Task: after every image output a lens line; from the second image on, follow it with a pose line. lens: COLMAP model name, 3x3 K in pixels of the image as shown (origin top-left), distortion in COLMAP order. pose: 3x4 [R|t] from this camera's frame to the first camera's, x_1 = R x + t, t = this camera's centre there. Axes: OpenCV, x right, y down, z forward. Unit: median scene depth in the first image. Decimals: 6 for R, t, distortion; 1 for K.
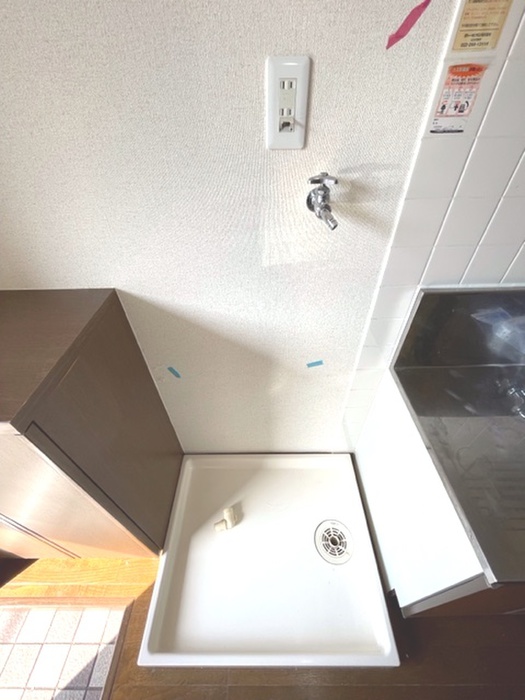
lens RADIAL K [[281.9, 0, 262.4], [0, 281.9, 349.1], [0, 0, 1]] dist [-0.000281, 0.000251]
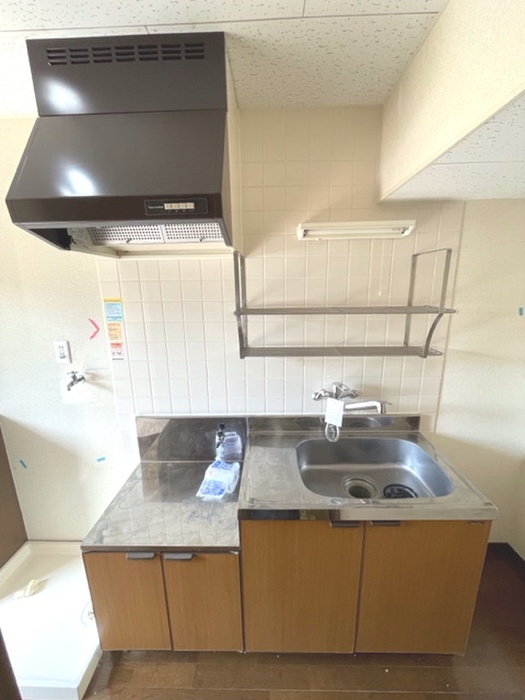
lens RADIAL K [[281.9, 0, 261.9], [0, 281.9, 351.2], [0, 0, 1]] dist [-0.000281, 0.000251]
pose [[0.999749, 0.009128, -0.020476, 1.222098], [-0.017994, 0.871489, -0.490085, 0.309088], [0.013371, 0.490330, 0.871434, -0.865911]]
